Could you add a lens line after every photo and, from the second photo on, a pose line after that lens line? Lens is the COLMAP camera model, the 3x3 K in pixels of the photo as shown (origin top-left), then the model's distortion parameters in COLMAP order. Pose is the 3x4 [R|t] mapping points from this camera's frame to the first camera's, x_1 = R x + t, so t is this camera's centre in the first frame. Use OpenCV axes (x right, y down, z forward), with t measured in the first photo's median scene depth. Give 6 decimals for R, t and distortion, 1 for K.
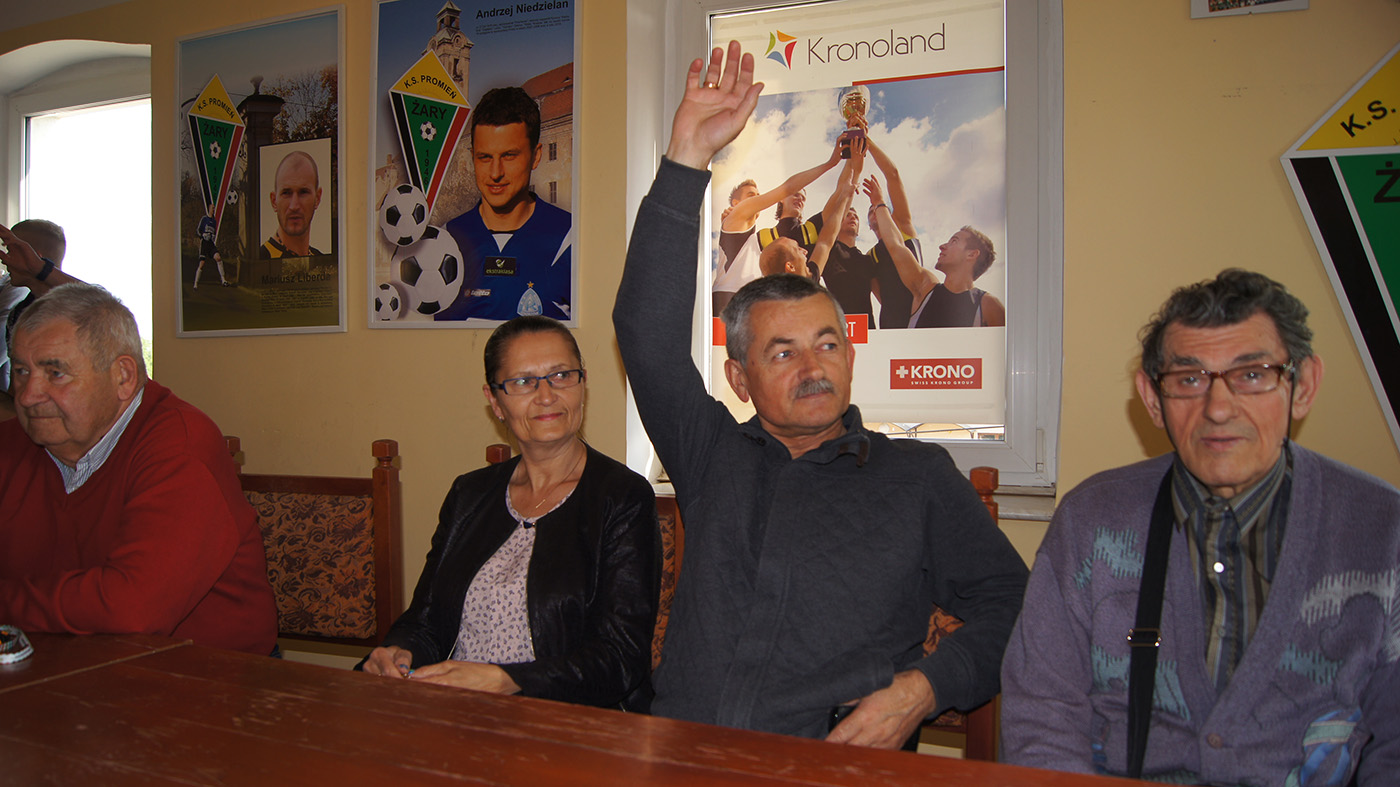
lens RADIAL K [[1083.0, 0, 697.8], [0, 1083.0, 408.3], [0, 0, 1]] dist [-0.086306, 0.014665]
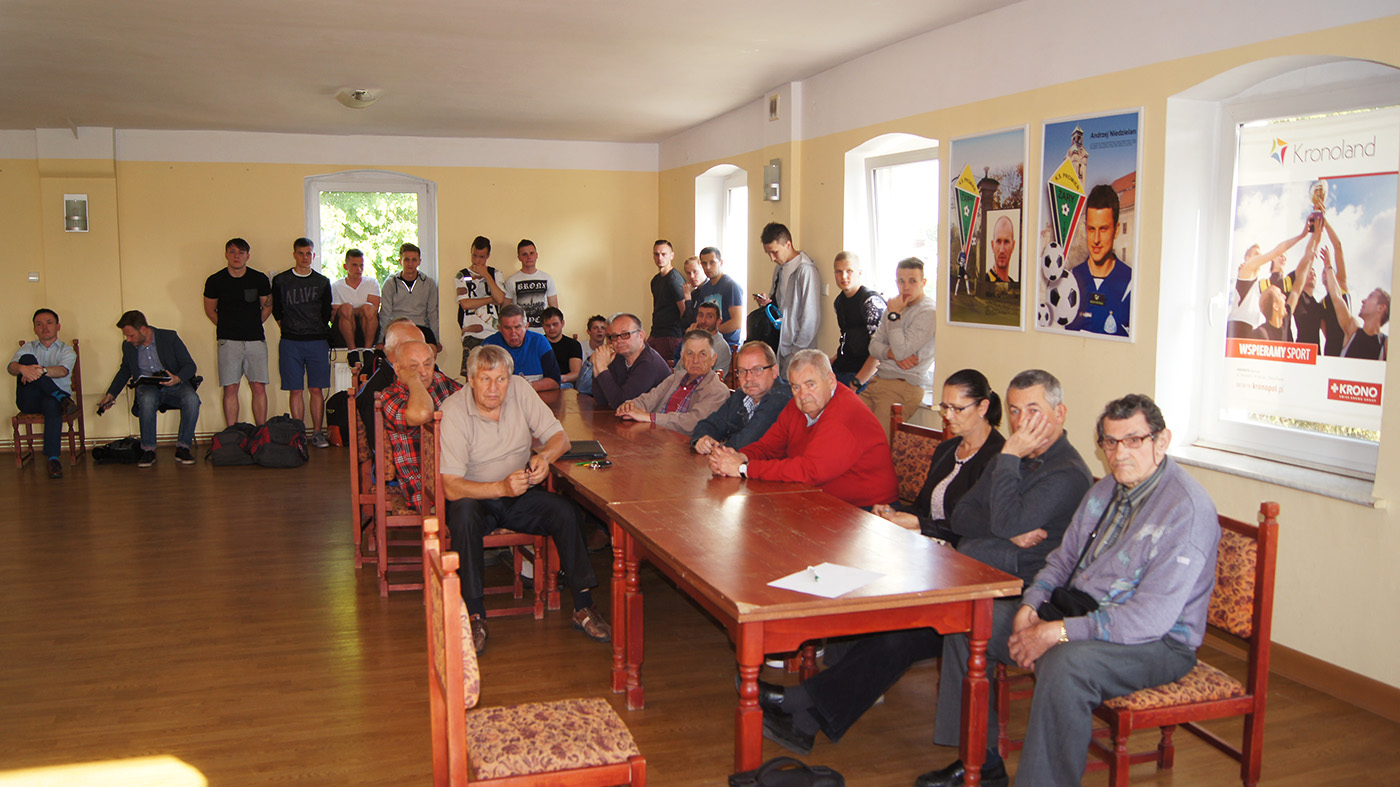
lens RADIAL K [[1185.3, 0, 696.1], [0, 1185.3, 393.0], [0, 0, 1]] dist [-0.040219, -0.008738]
pose [[0.666712, 0.080307, -0.740976, 0.714345], [-0.015970, 0.995489, 0.093522, -0.145911], [0.745145, -0.050519, 0.664987, -0.594696]]
